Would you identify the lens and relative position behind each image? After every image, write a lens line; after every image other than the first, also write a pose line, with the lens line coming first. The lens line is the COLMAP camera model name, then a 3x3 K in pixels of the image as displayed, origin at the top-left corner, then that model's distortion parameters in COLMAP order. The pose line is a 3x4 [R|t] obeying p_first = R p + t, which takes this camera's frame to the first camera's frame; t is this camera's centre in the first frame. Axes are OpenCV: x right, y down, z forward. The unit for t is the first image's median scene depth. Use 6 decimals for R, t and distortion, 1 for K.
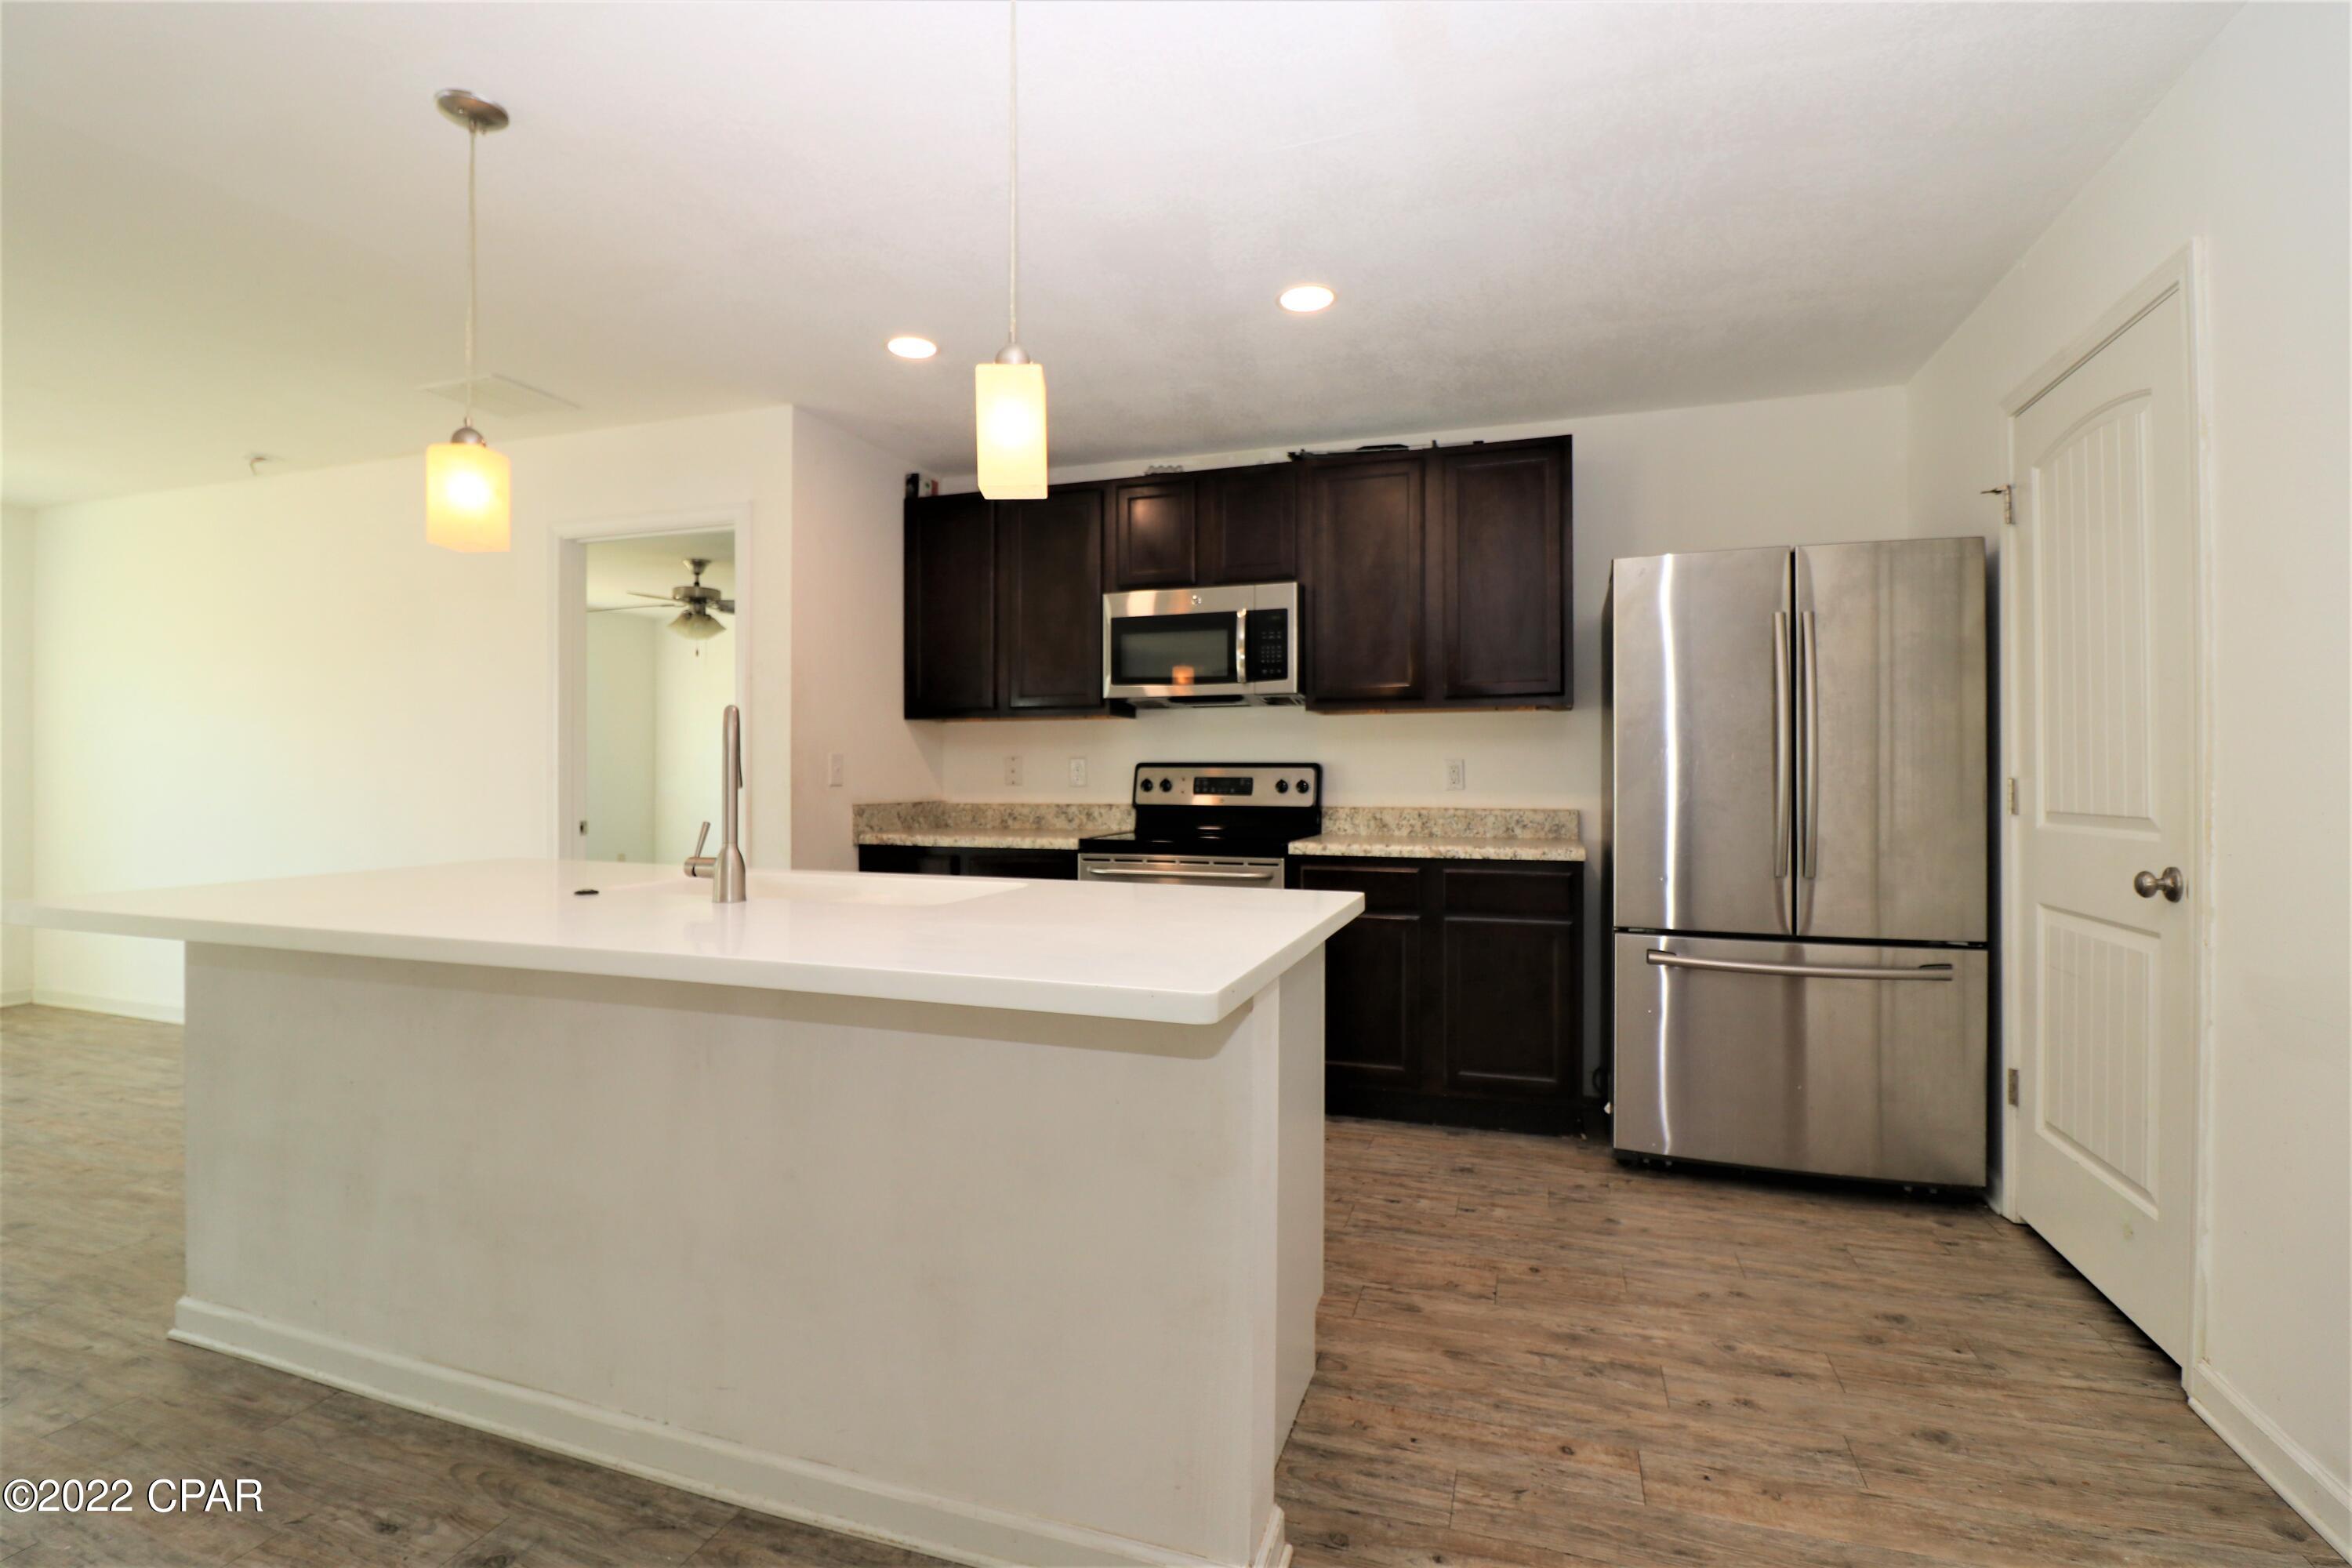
lens RADIAL K [[1087.5, 0, 1163.4], [0, 1087.5, 774.9], [0, 0, 1]] dist [-0.002630, -0.011435]
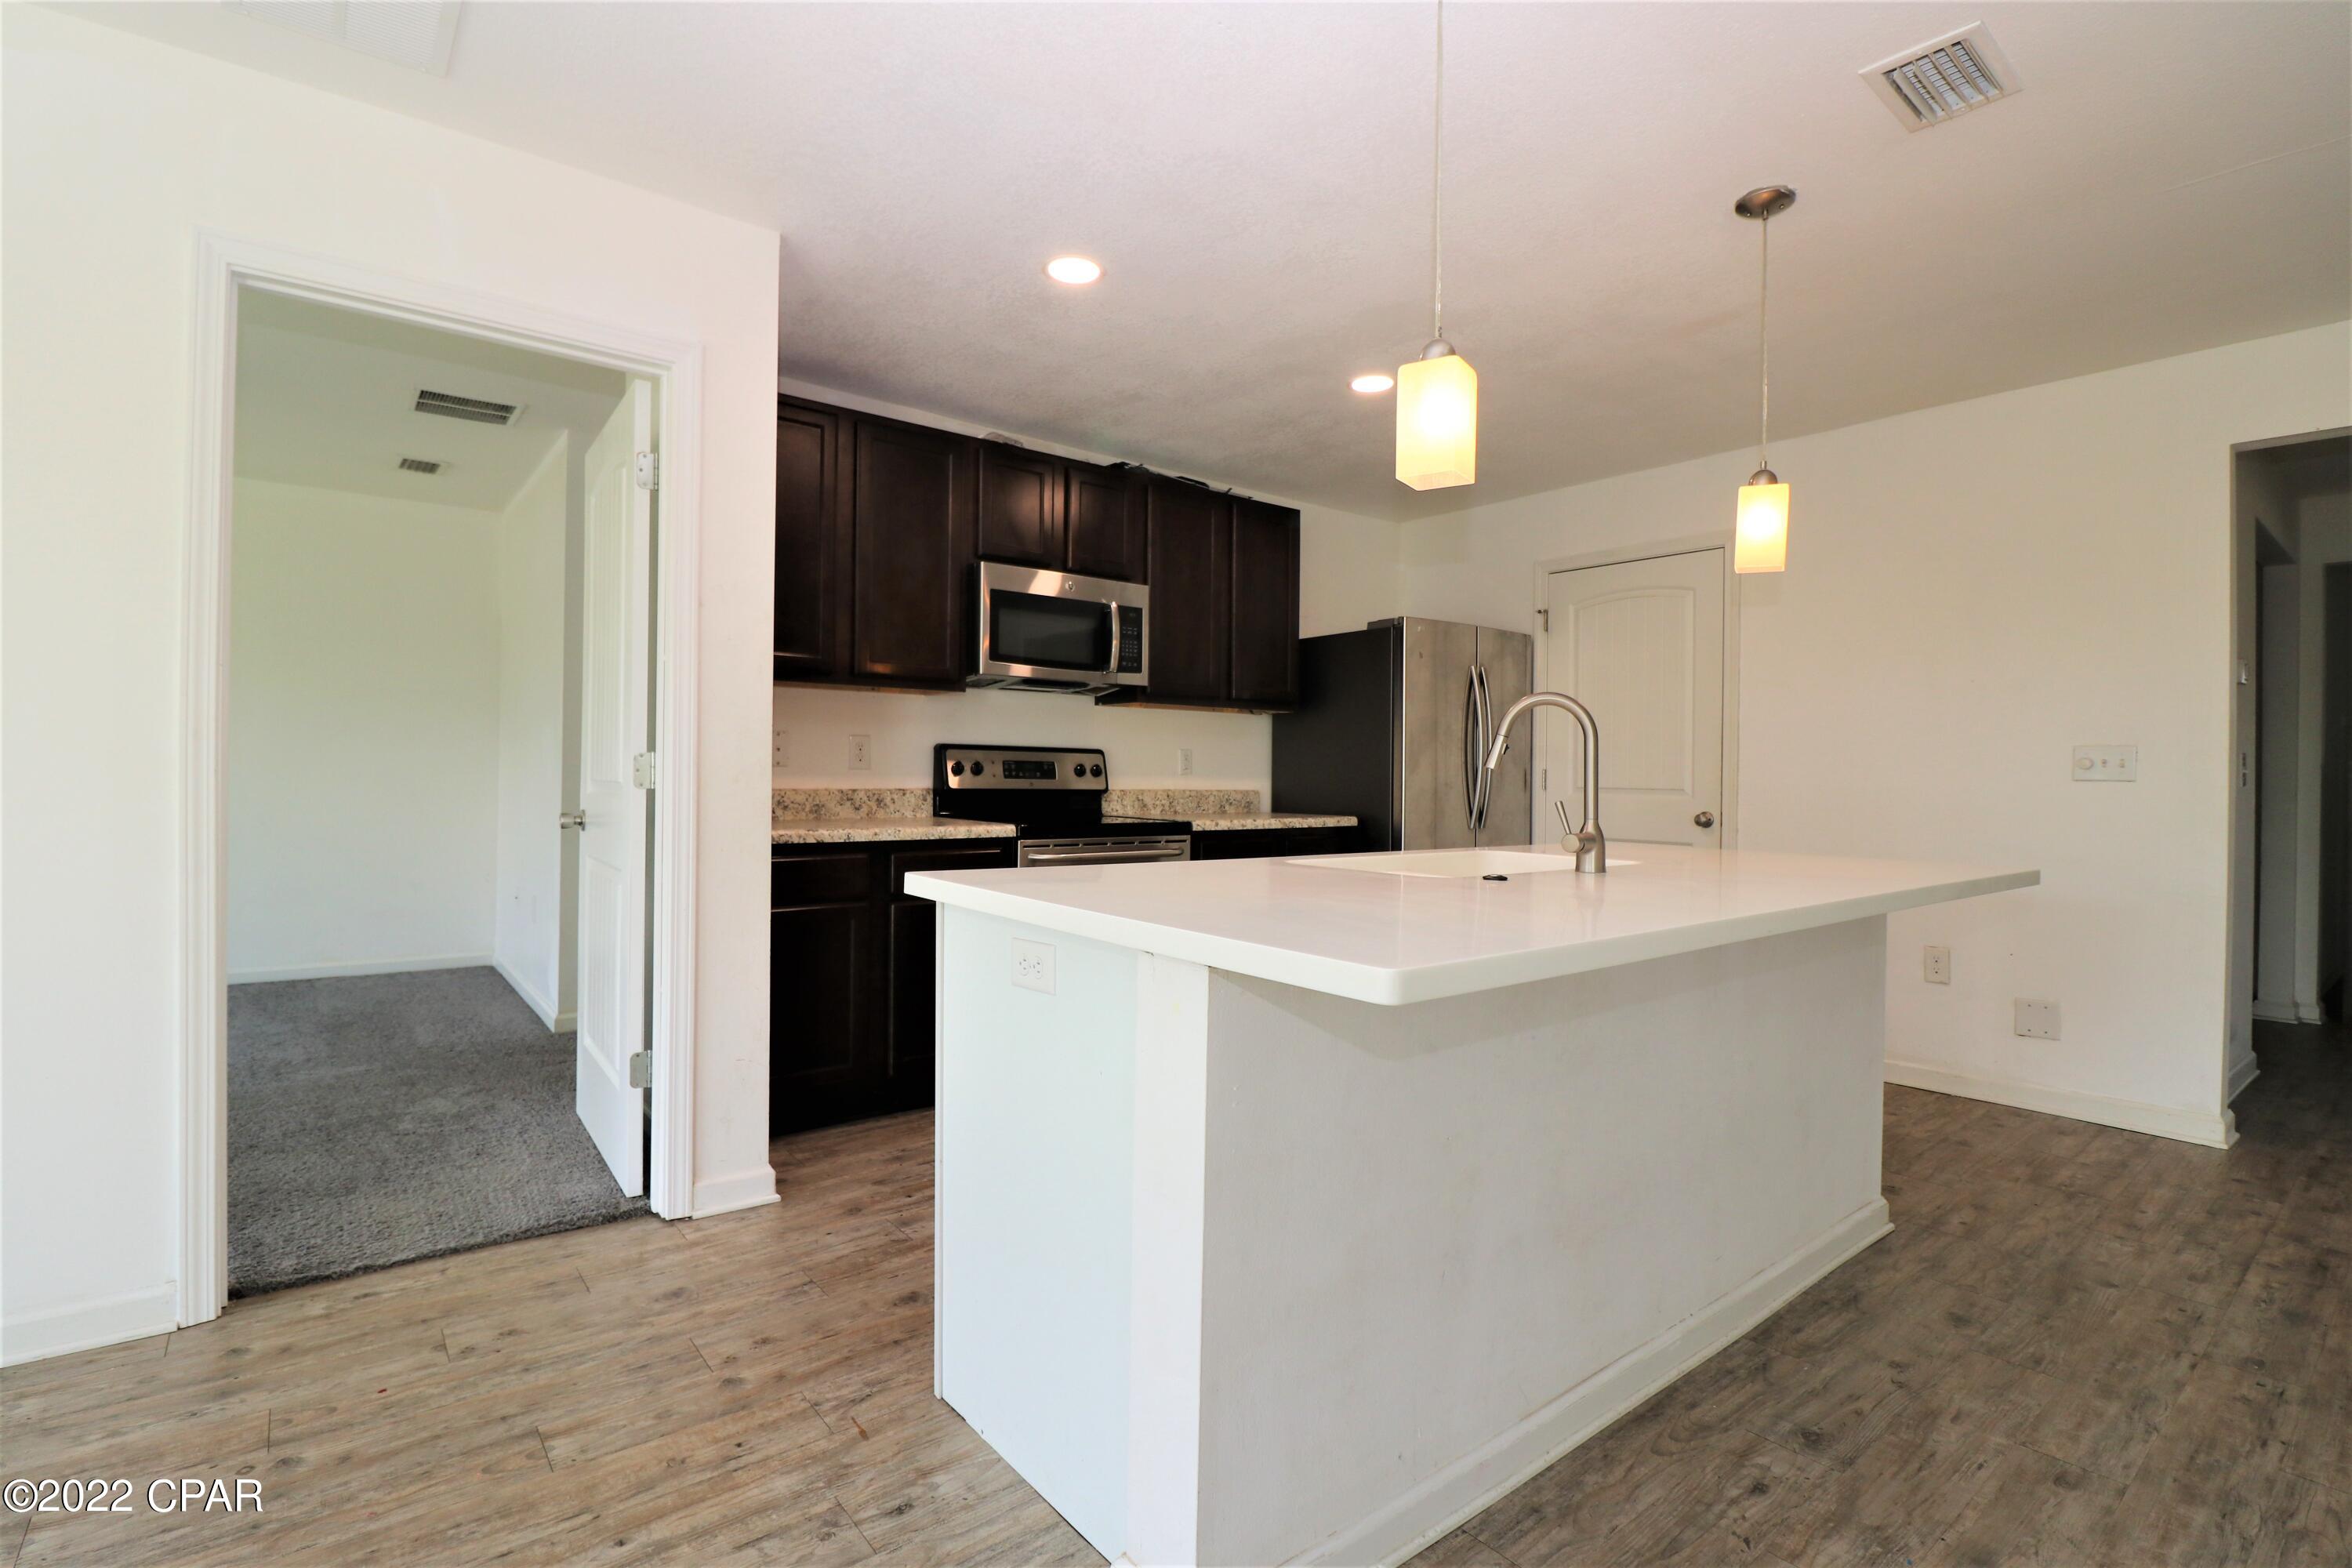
lens RADIAL K [[1087.5, 0, 1163.4], [0, 1087.5, 774.9], [0, 0, 1]] dist [-0.002630, -0.011435]
pose [[0.538710, 0.005230, 0.842475, -1.011623], [-0.015954, 0.999865, 0.003995, 0.012481], [-0.842340, -0.015593, 0.538721, 0.496001]]
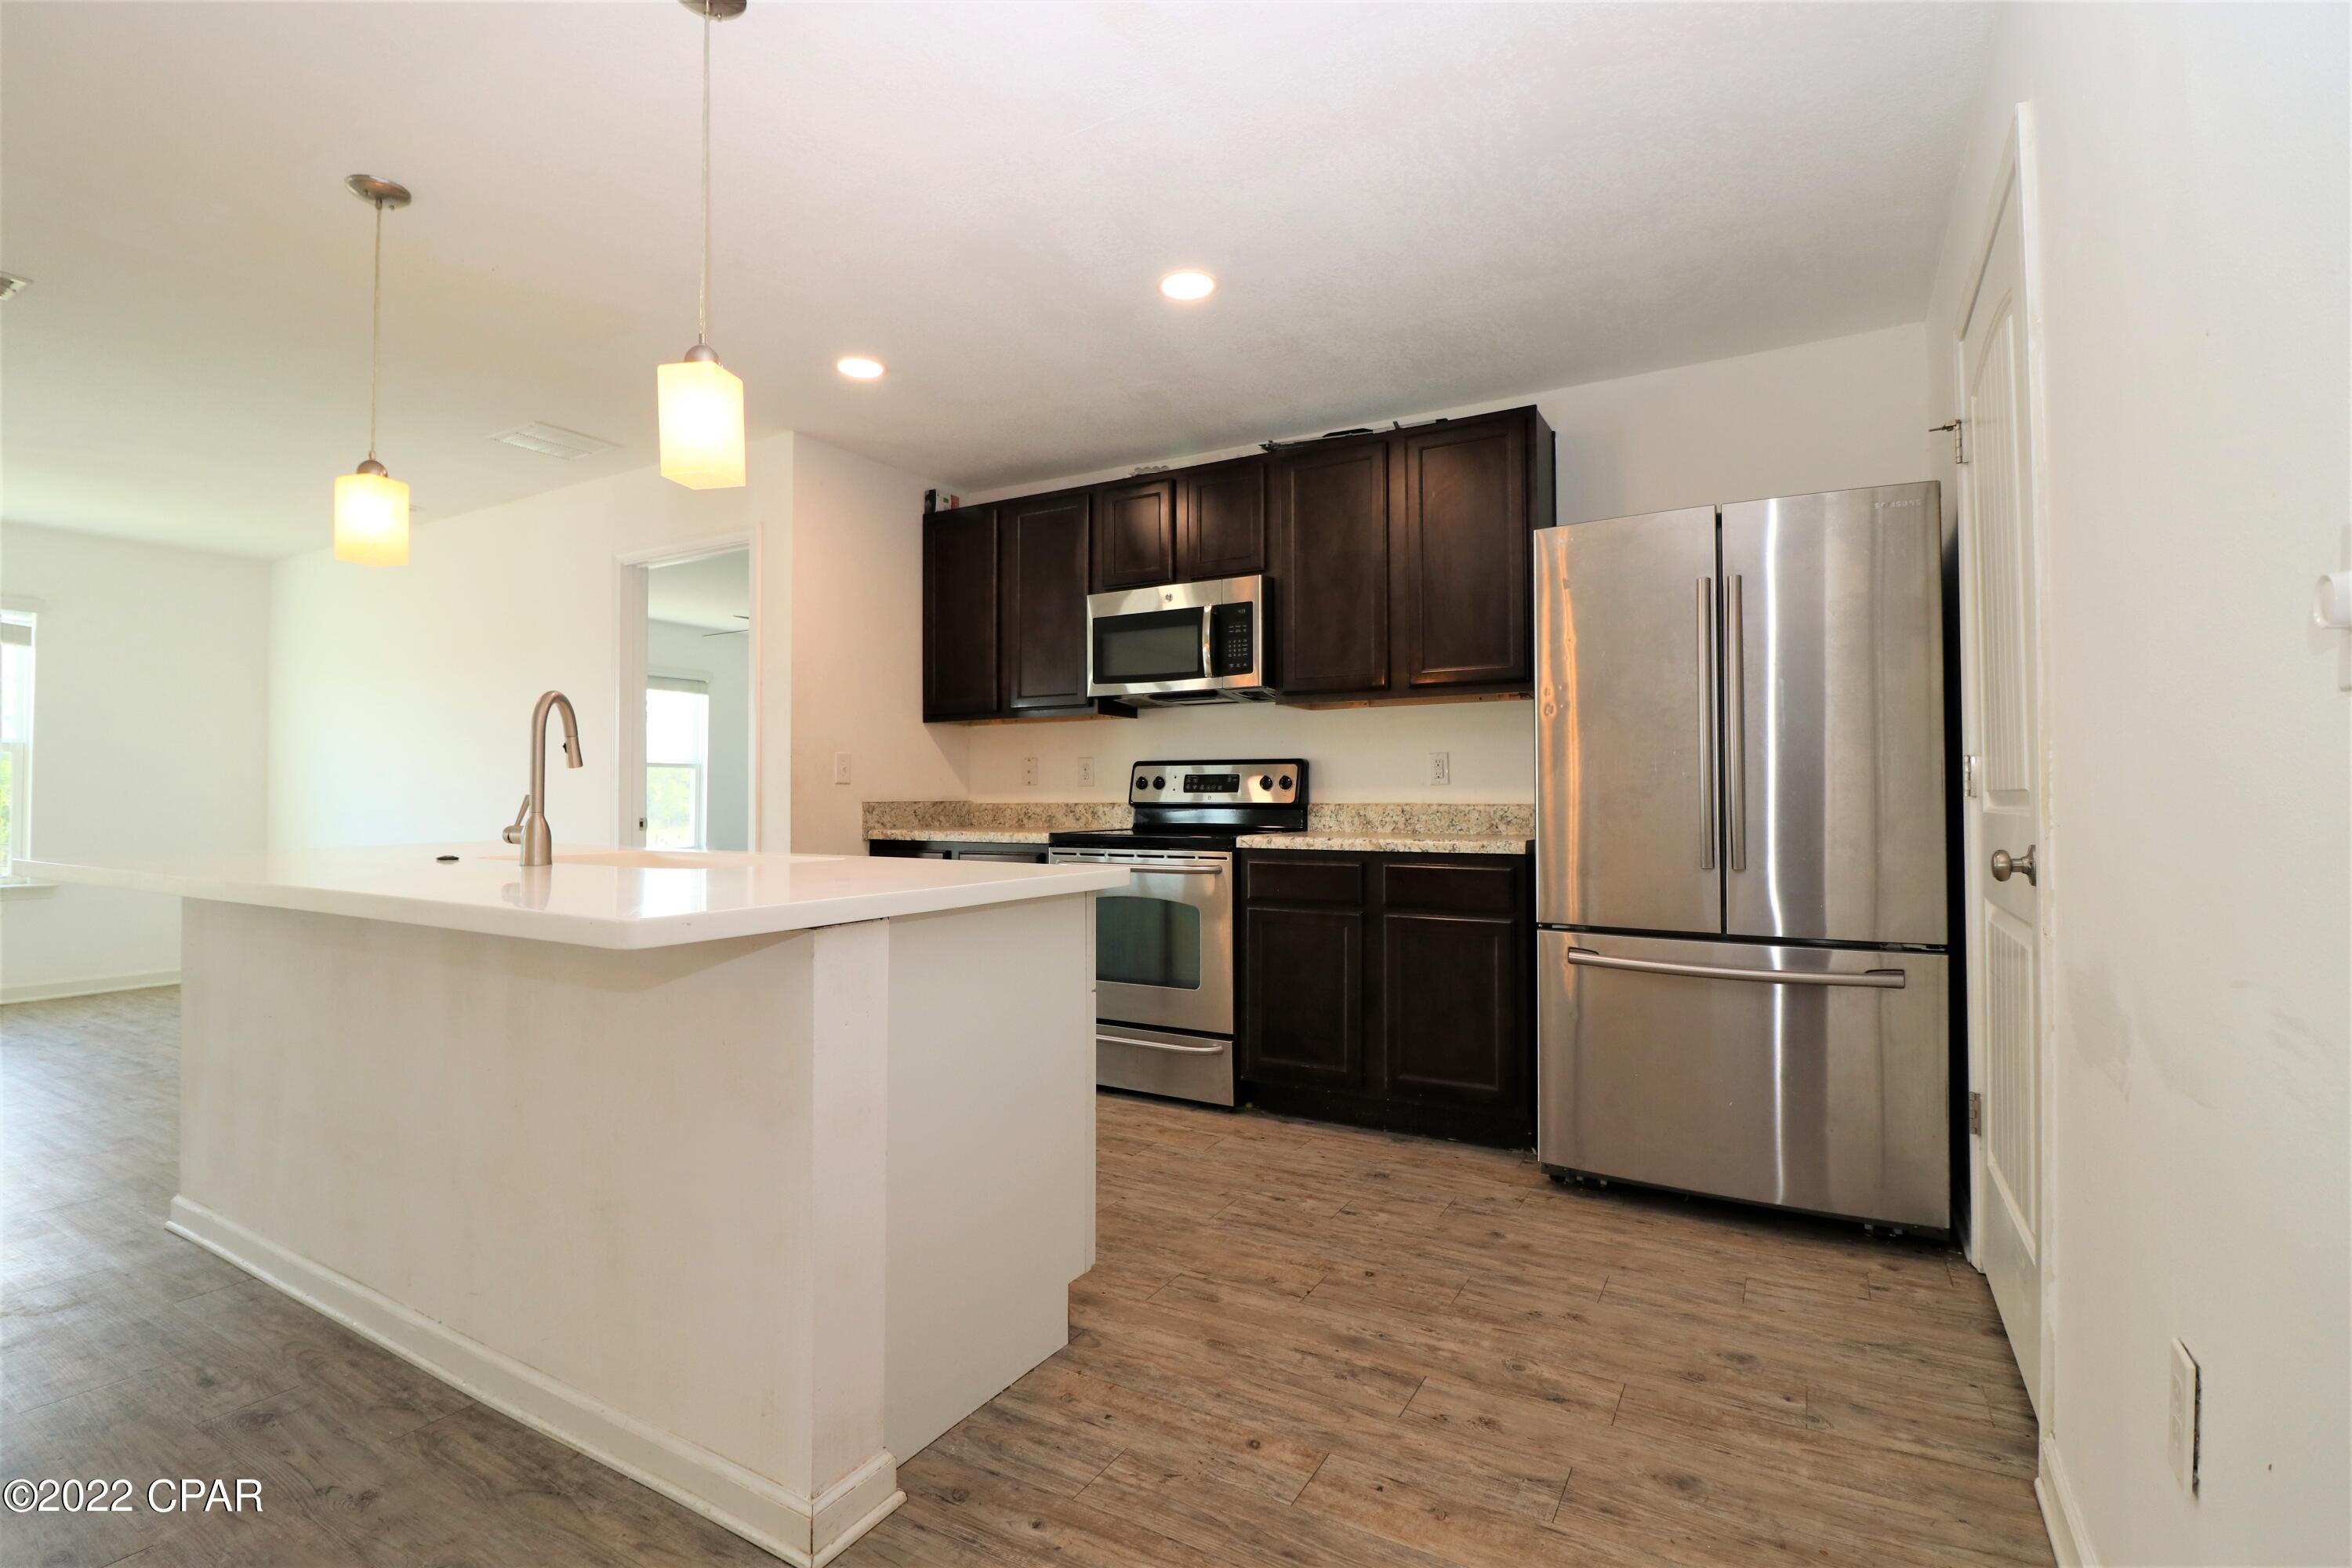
lens RADIAL K [[1086.4, 0, 1164.8], [0, 1086.4, 777.5], [0, 0, 1]] dist [0.000289, -0.013080]
pose [[0.980302, -0.006325, -0.197405, 0.292772], [0.003096, 0.999856, -0.016662, 0.029994], [0.197483, 0.015722, 0.980180, 0.021049]]
